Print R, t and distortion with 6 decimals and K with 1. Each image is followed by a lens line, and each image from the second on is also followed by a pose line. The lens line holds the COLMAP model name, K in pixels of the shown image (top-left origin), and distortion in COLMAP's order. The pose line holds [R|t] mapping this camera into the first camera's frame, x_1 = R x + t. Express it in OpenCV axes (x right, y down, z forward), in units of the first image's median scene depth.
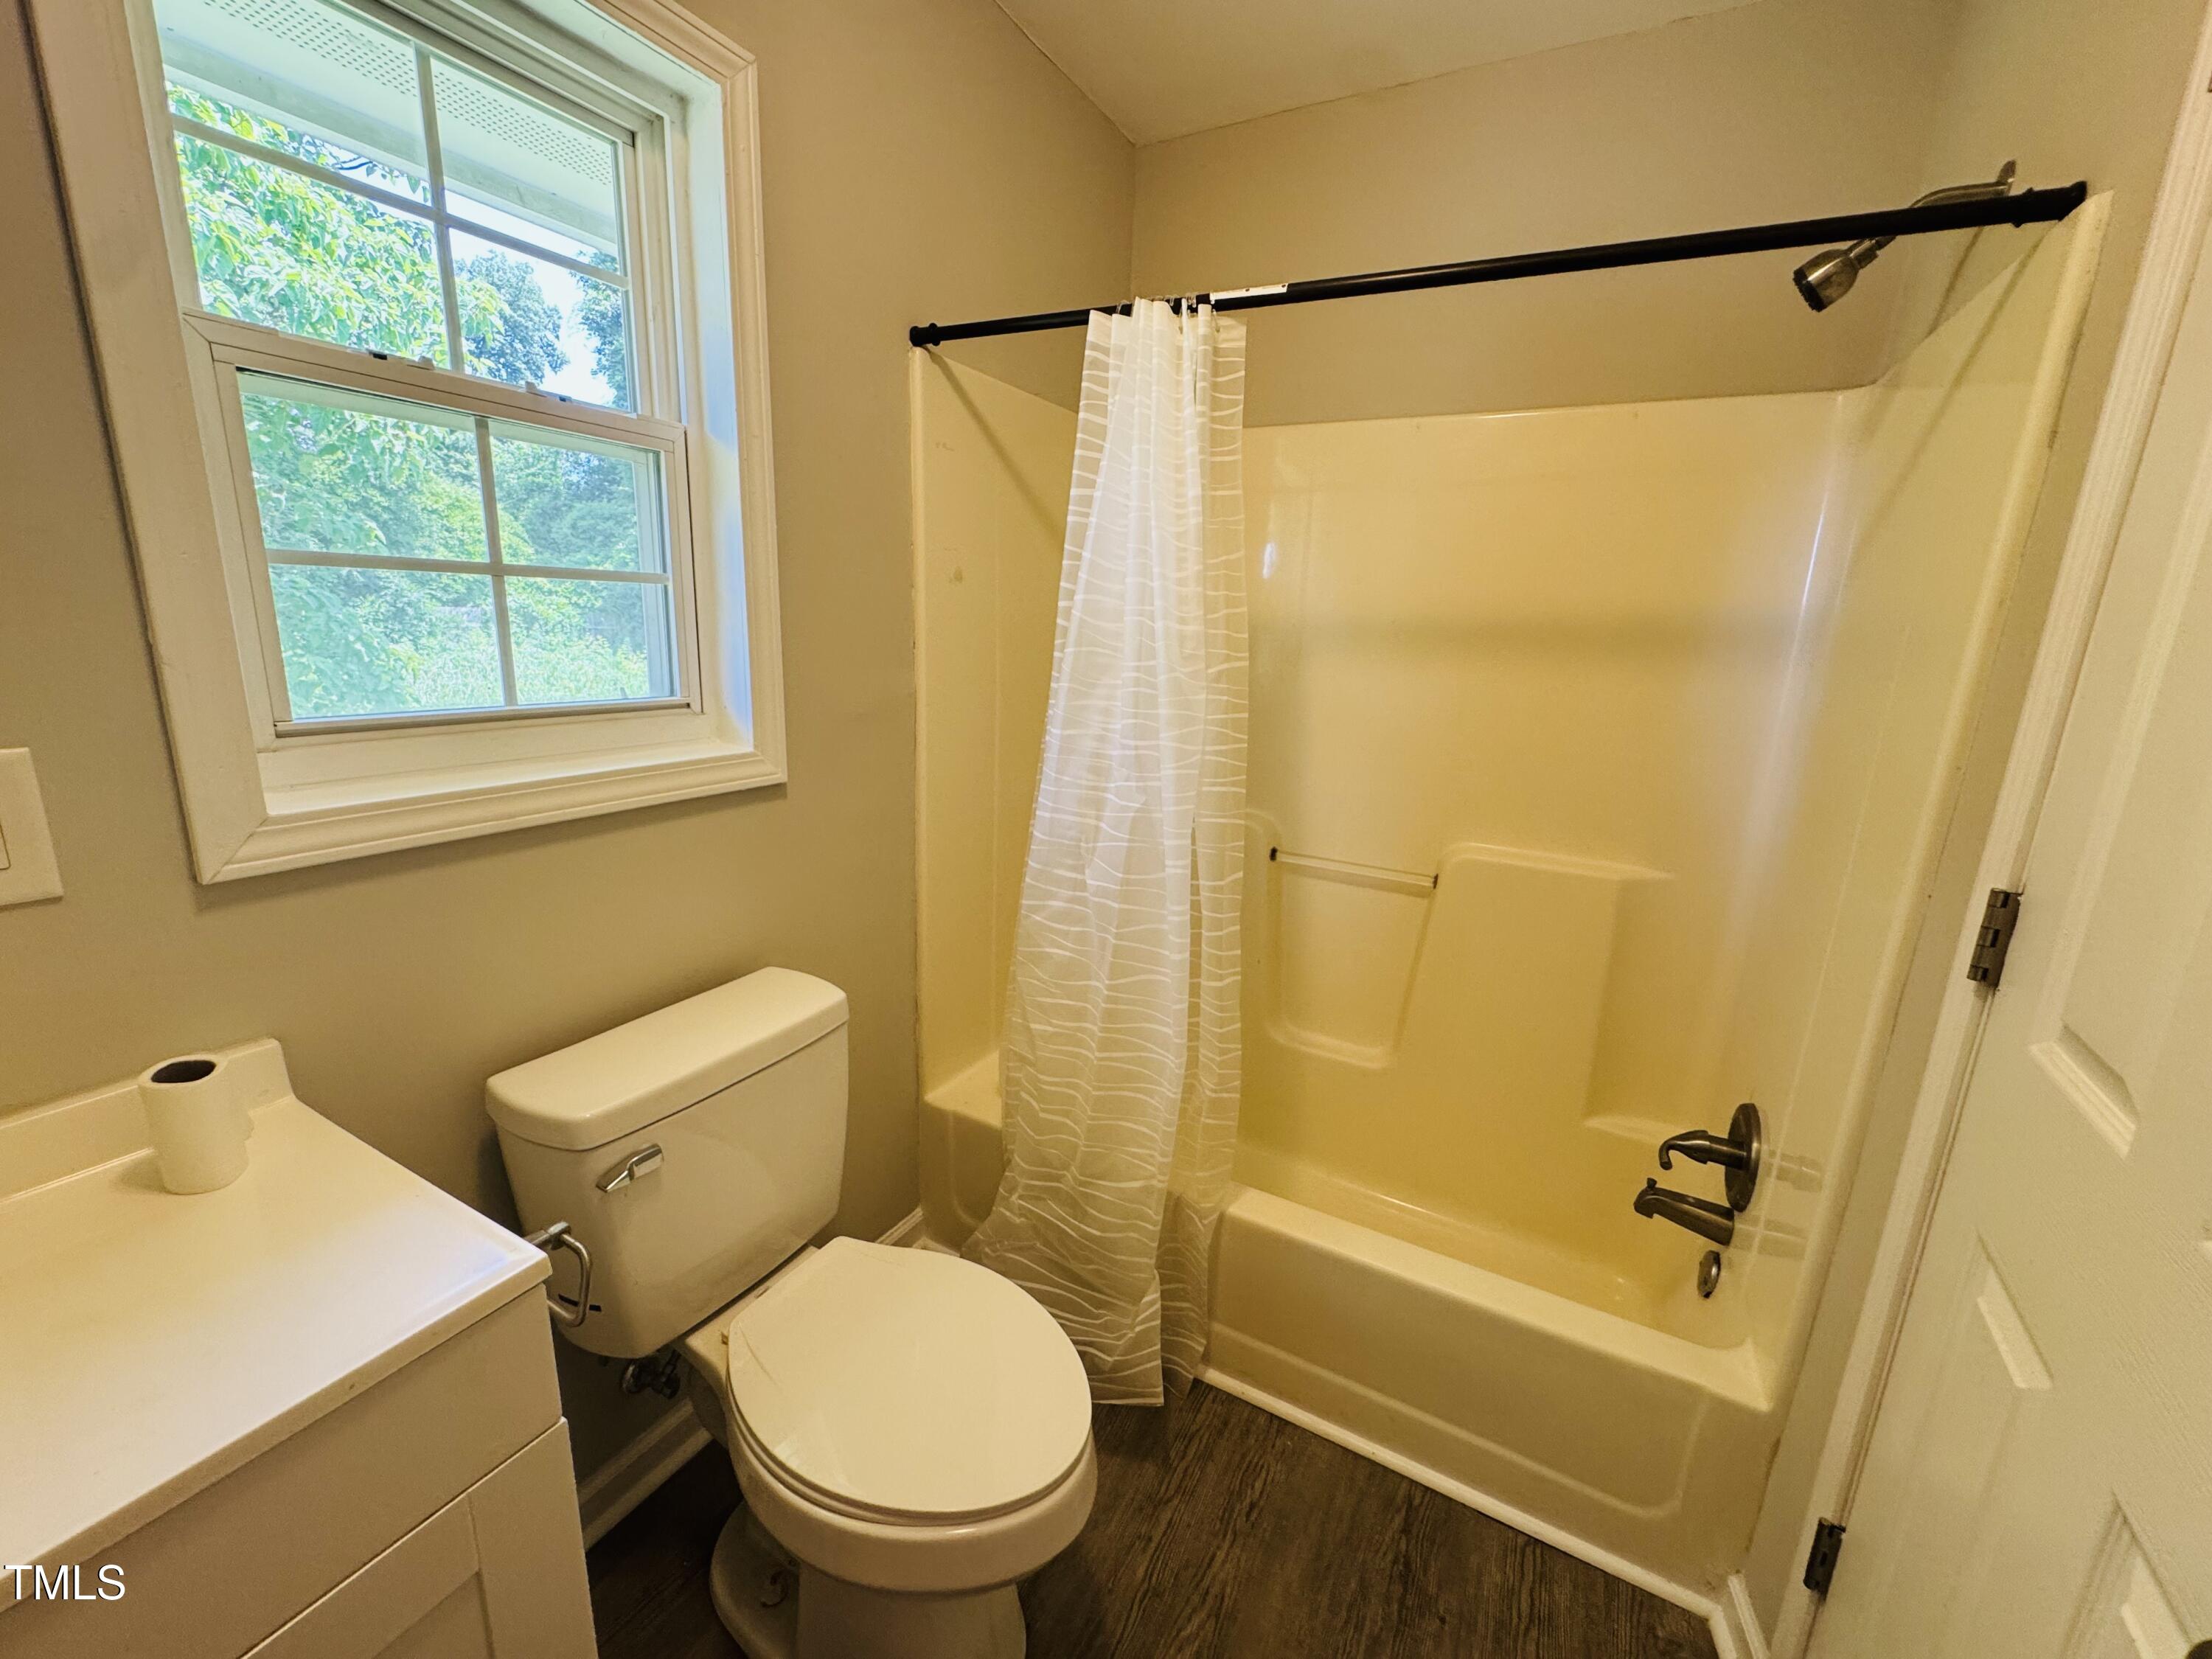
lens RADIAL K [[885.7, 0, 1128.4], [0, 885.7, 829.6], [0, 0, 1]] dist [-0.003552, 0.000603]
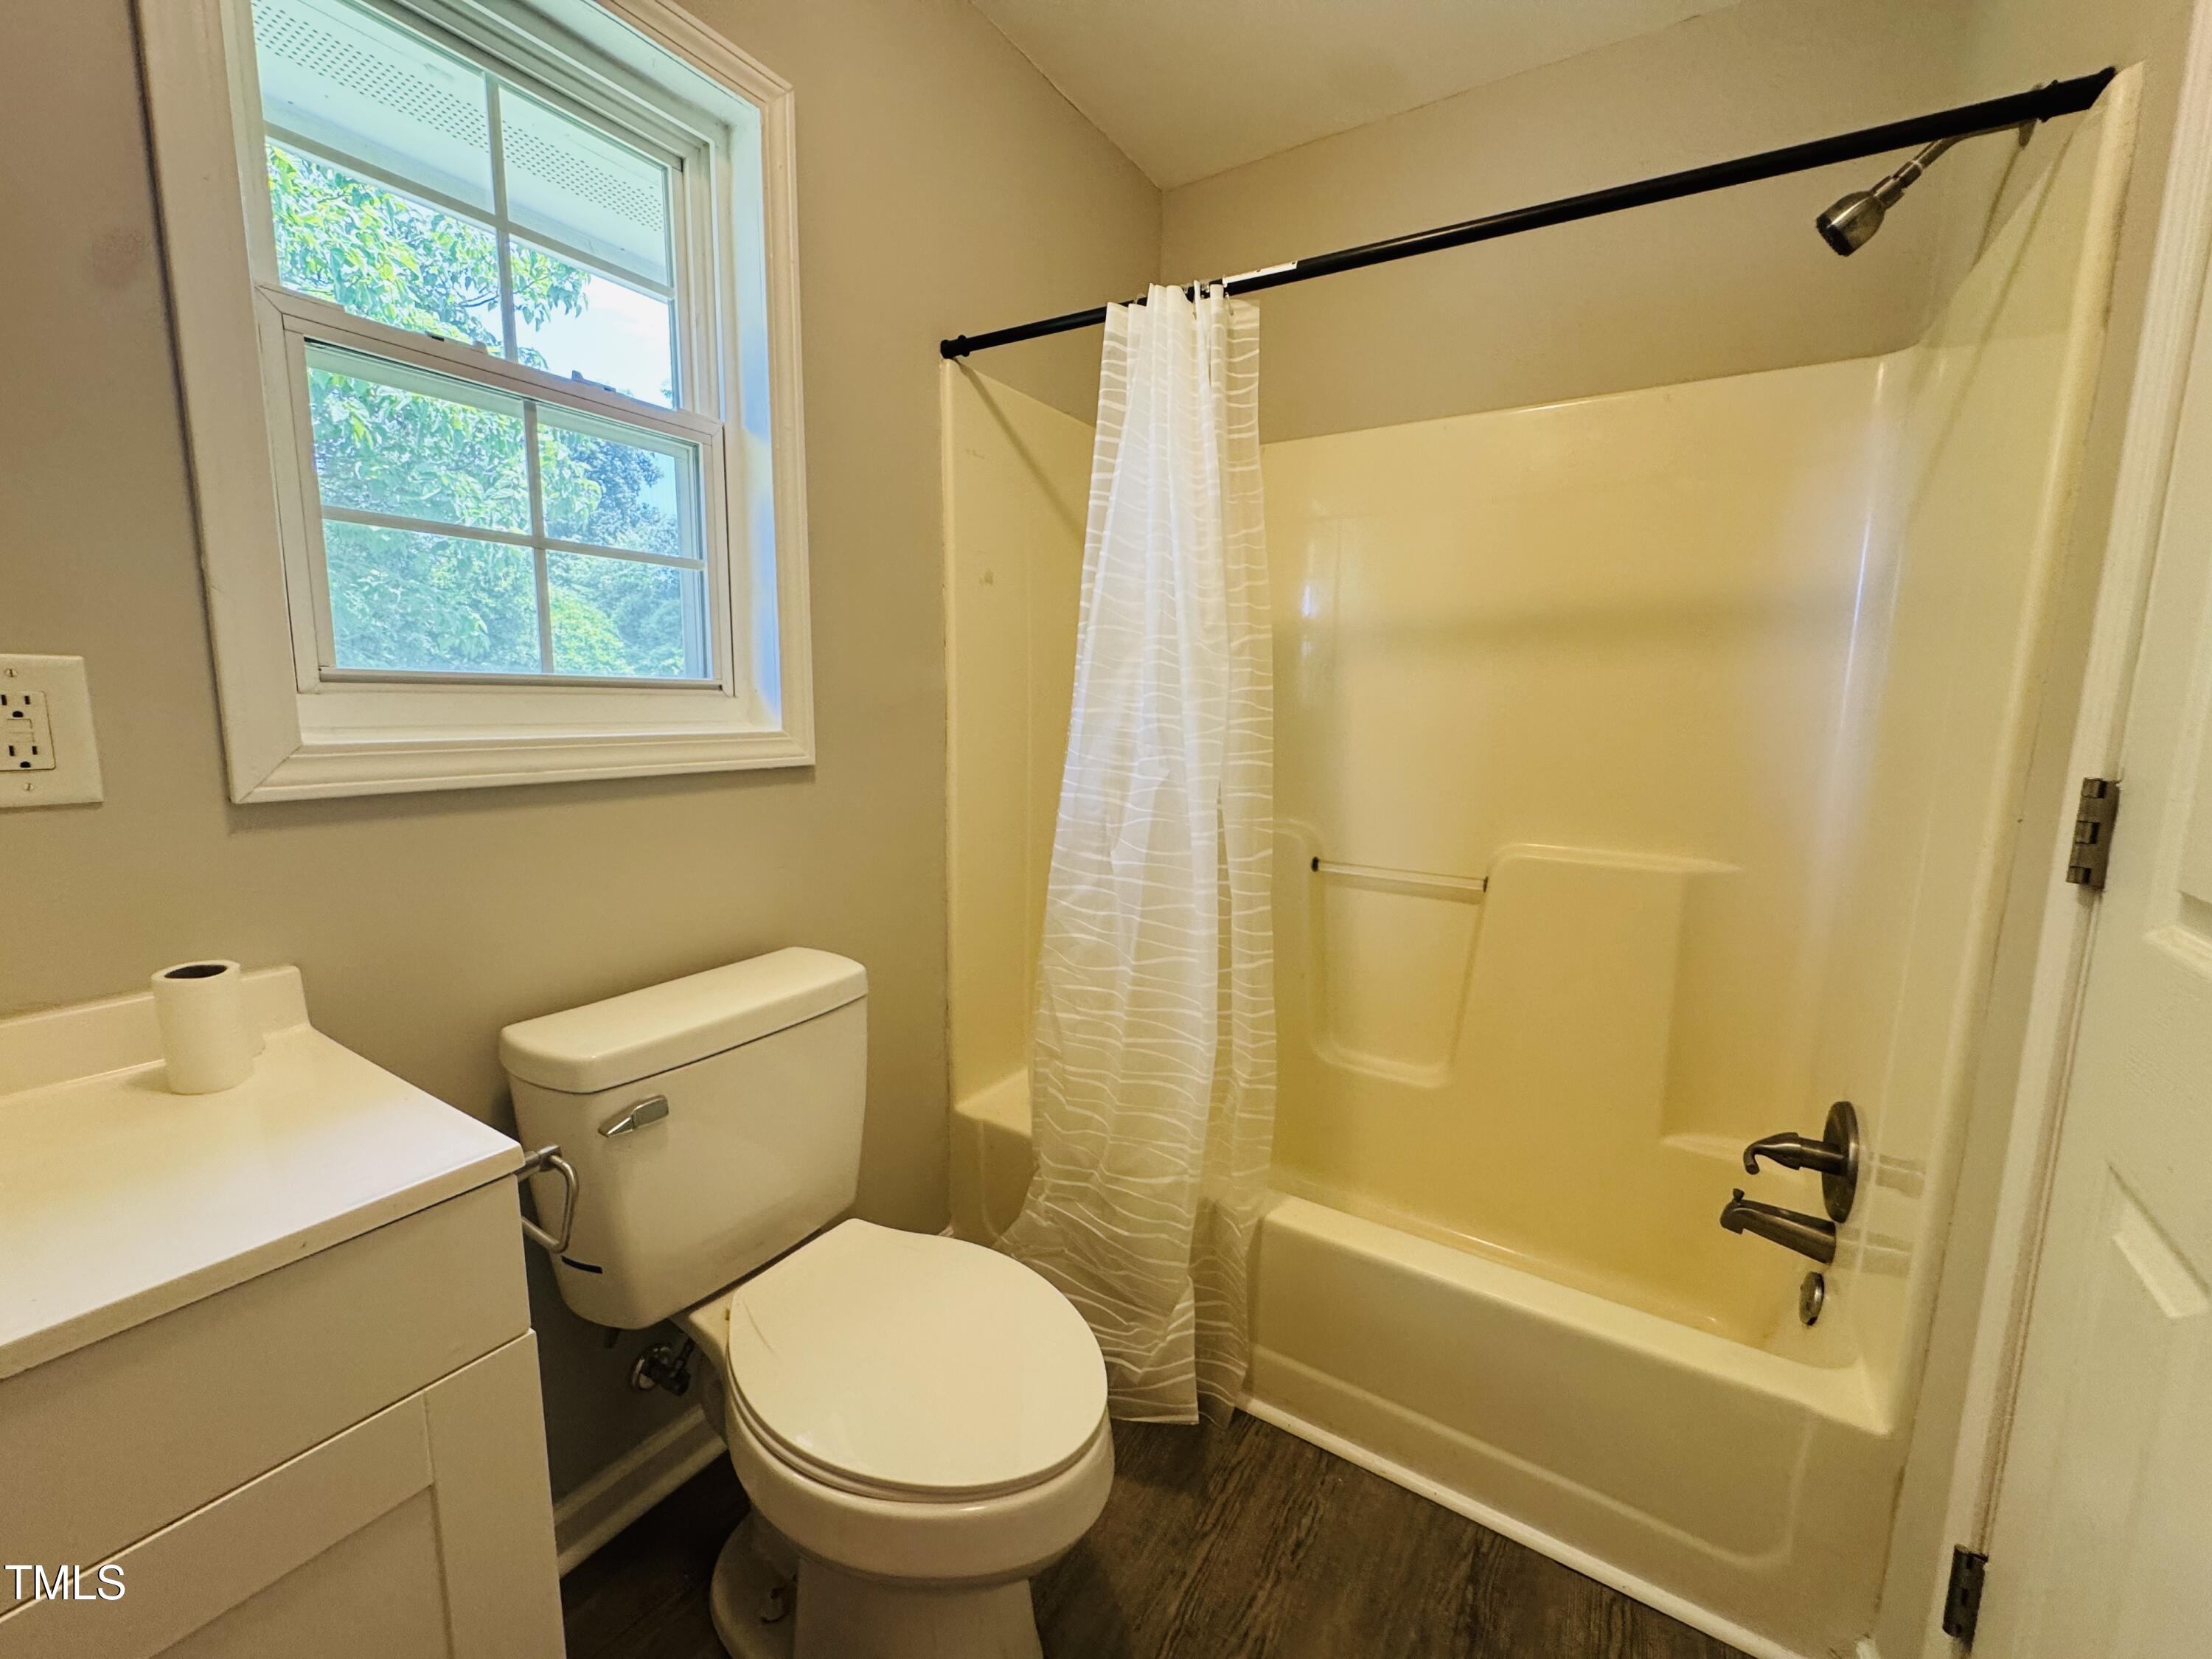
lens RADIAL K [[885.7, 0, 1126.2], [0, 885.7, 826.7], [0, 0, 1]] dist [-0.003552, 0.000603]
pose [[0.997581, -0.016531, -0.067525, 0.038969], [0.010548, 0.996062, -0.088026, 0.115649], [0.068714, 0.087101, 0.993827, 0.026560]]
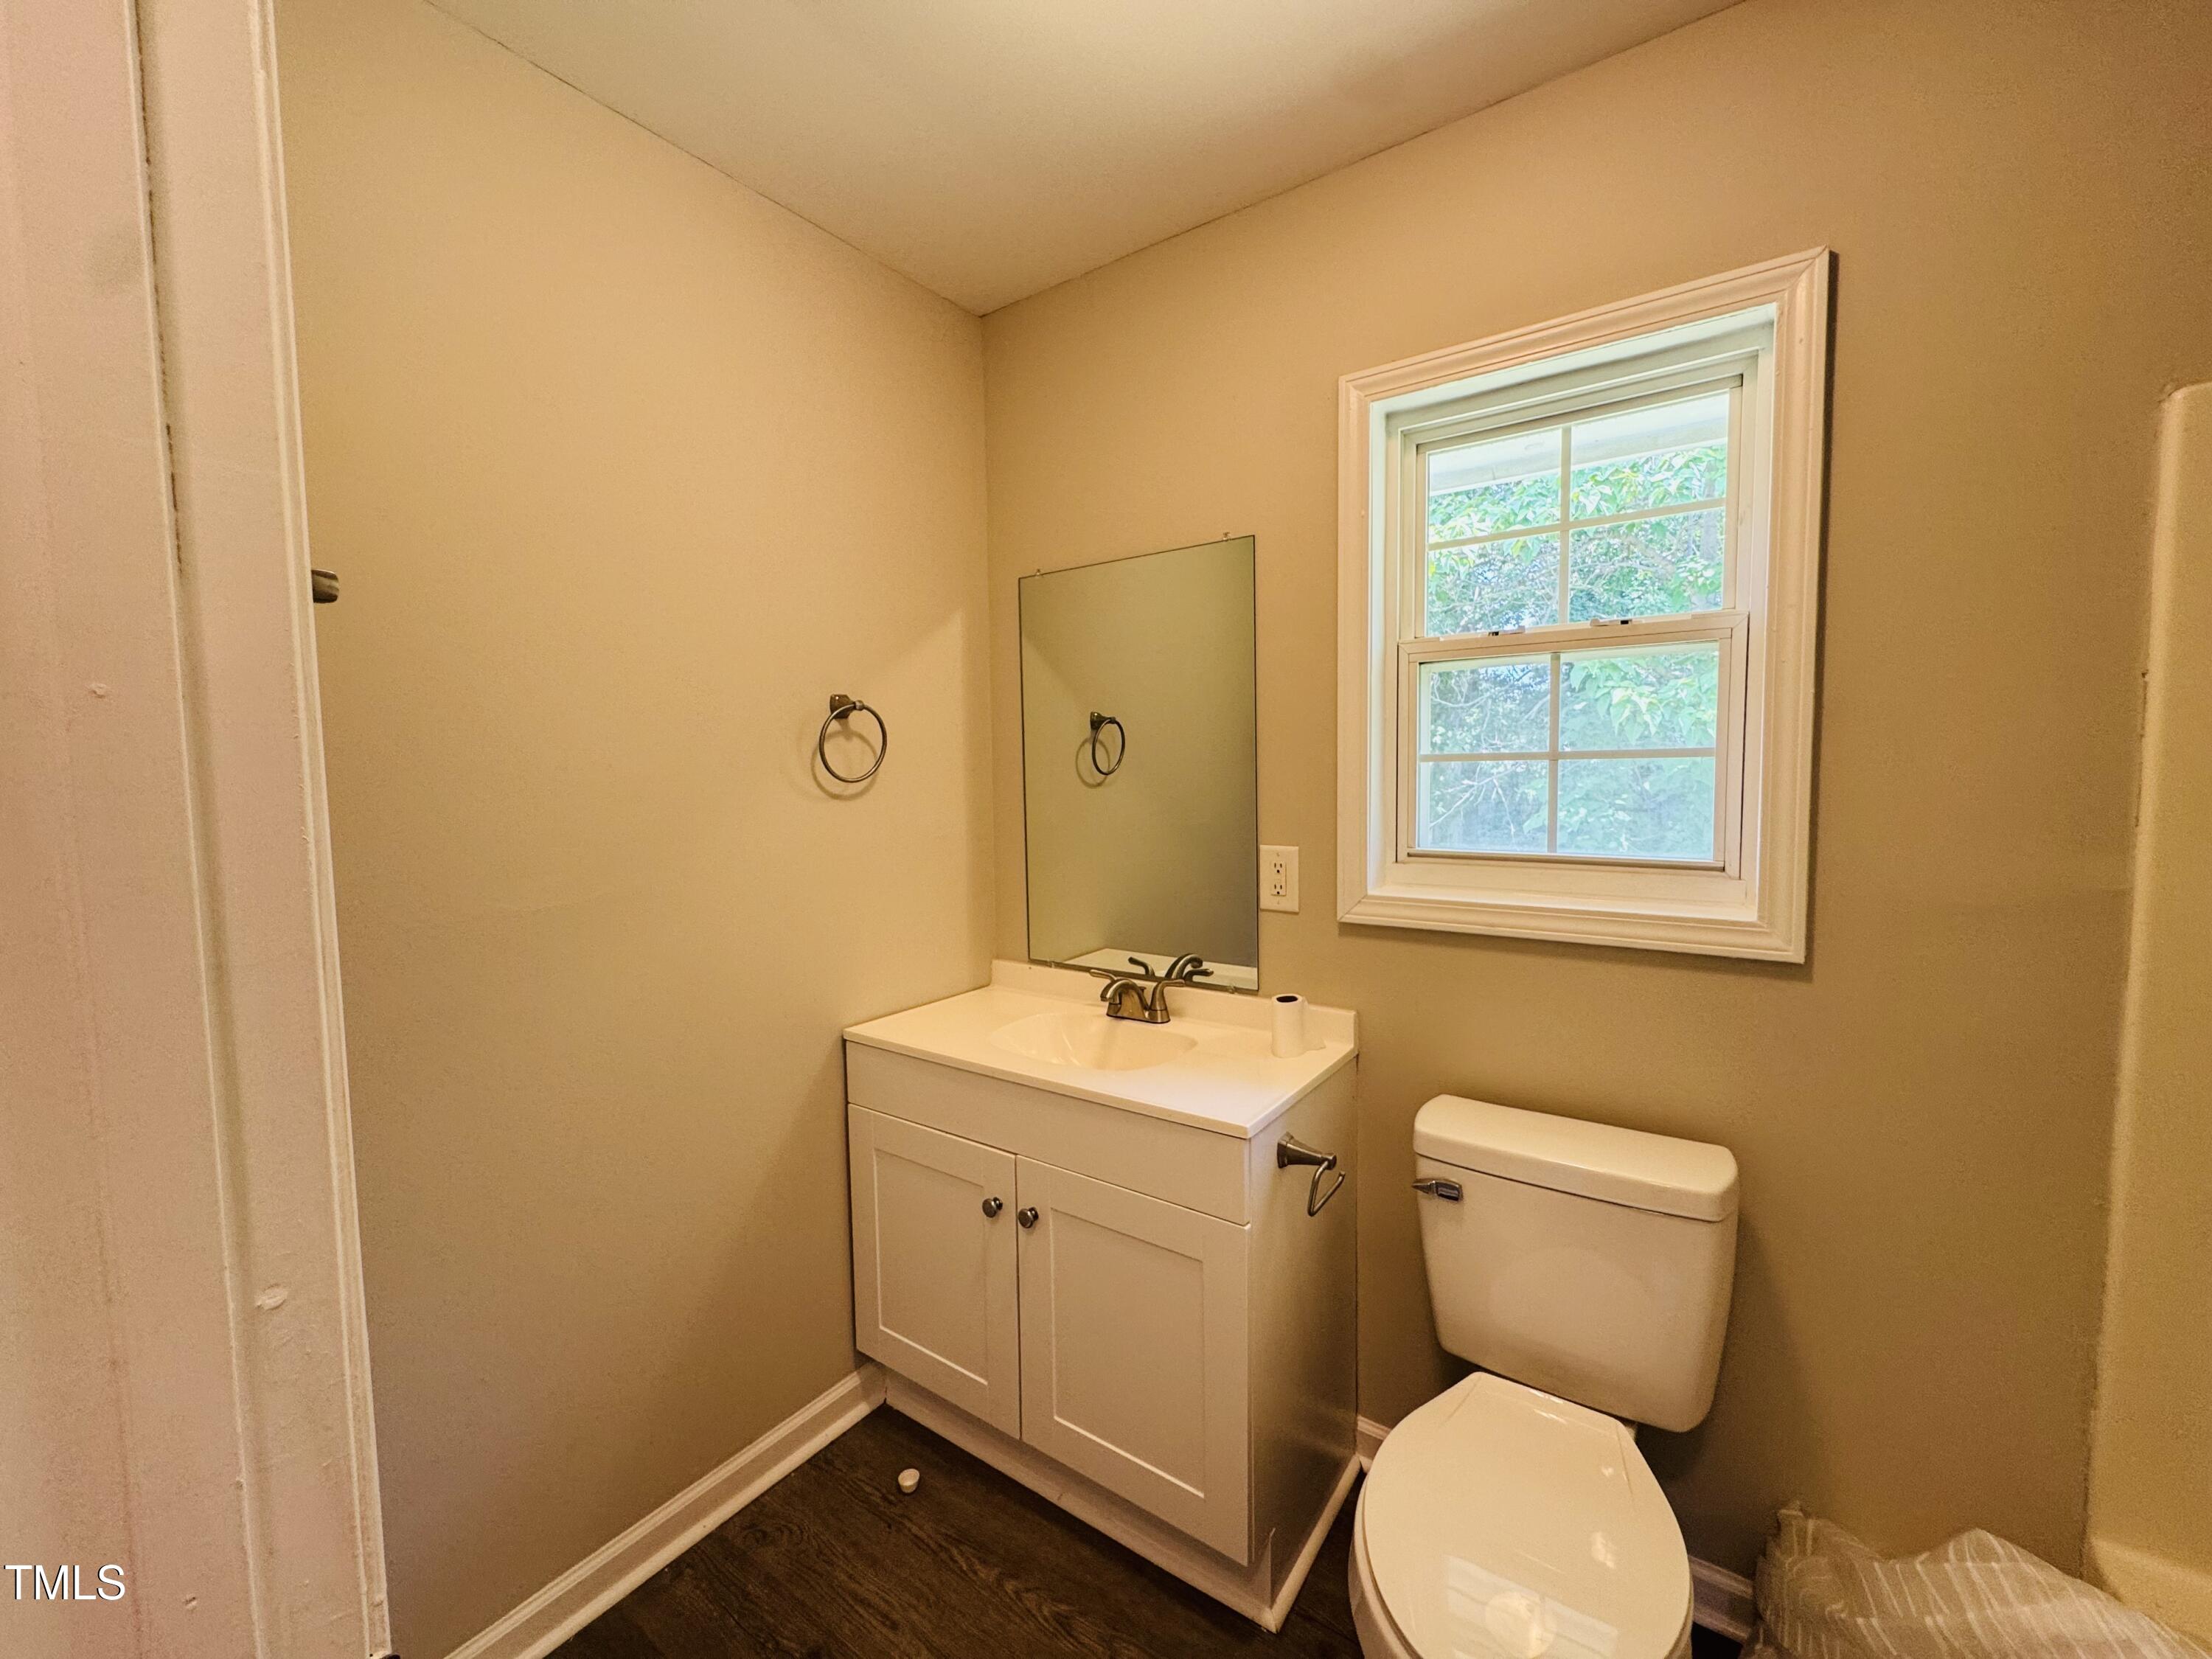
lens RADIAL K [[885.7, 0, 1112.9], [0, 885.7, 824.0], [0, 0, 1]] dist [-0.003552, 0.000603]
pose [[-0.125646, 0.029190, -0.991646, 0.618674], [-0.214972, 0.975017, 0.055939, -0.095883], [0.968504, 0.220204, -0.116232, 0.415974]]
